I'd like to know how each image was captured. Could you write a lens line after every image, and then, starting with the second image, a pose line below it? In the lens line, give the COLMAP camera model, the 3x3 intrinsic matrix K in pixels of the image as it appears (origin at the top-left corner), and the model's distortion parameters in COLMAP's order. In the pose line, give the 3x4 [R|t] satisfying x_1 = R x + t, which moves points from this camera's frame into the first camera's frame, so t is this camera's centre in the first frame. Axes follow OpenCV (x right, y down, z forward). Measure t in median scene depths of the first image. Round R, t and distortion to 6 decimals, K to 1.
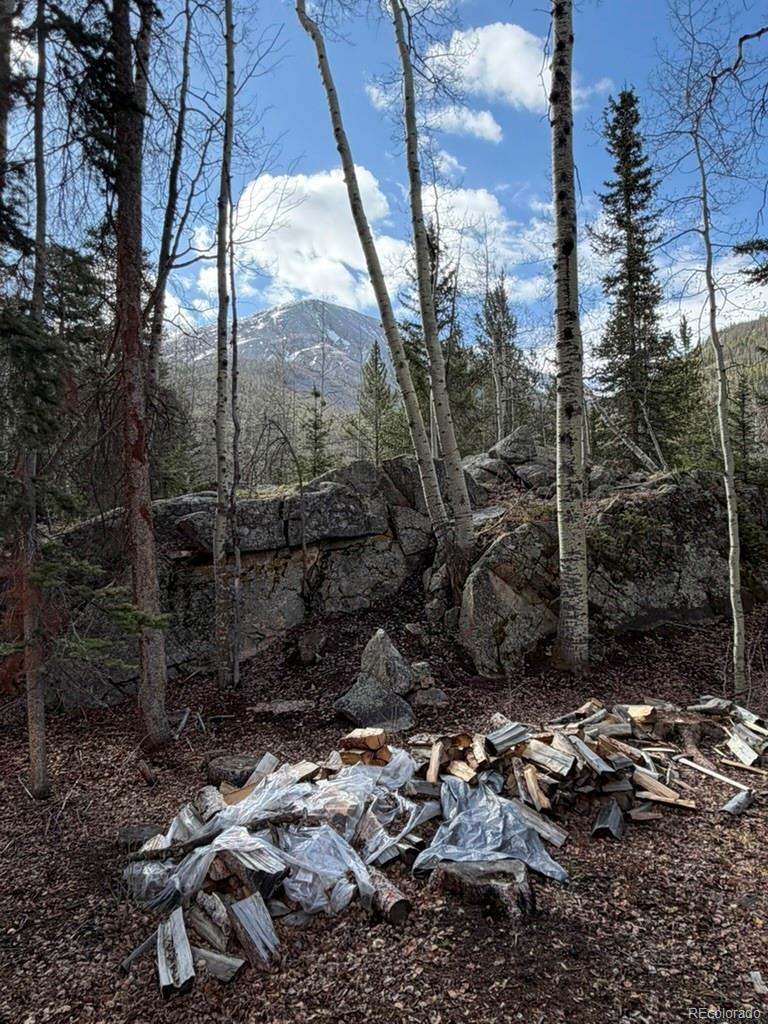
lens RADIAL K [[687.4, 0, 389.9], [0, 687.4, 513.7], [0, 0, 1]] dist [0.003669, 0.000858]
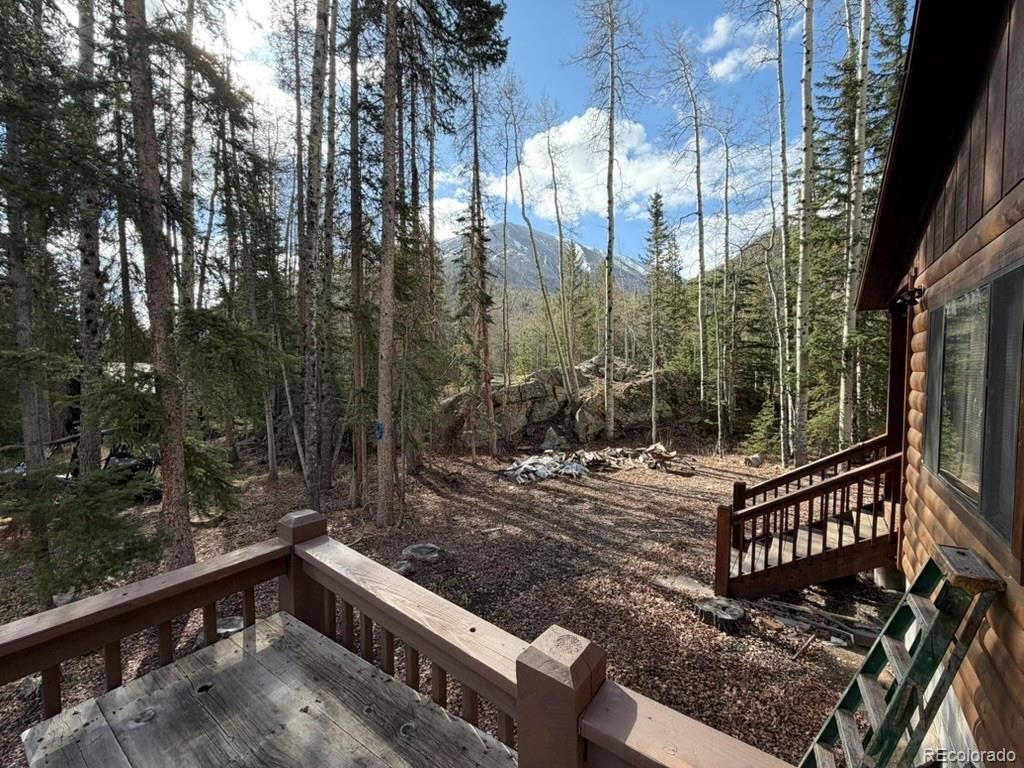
lens RADIAL K [[406.0, 0, 508.4], [0, 406.0, 381.1], [0, 0, 1]] dist [-0.000948, 0.000144]
pose [[0.994294, 0.002521, -0.106643, -0.008466], [0.005327, 0.997300, 0.073239, -0.198993], [0.106539, -0.073390, 0.991596, -0.964453]]
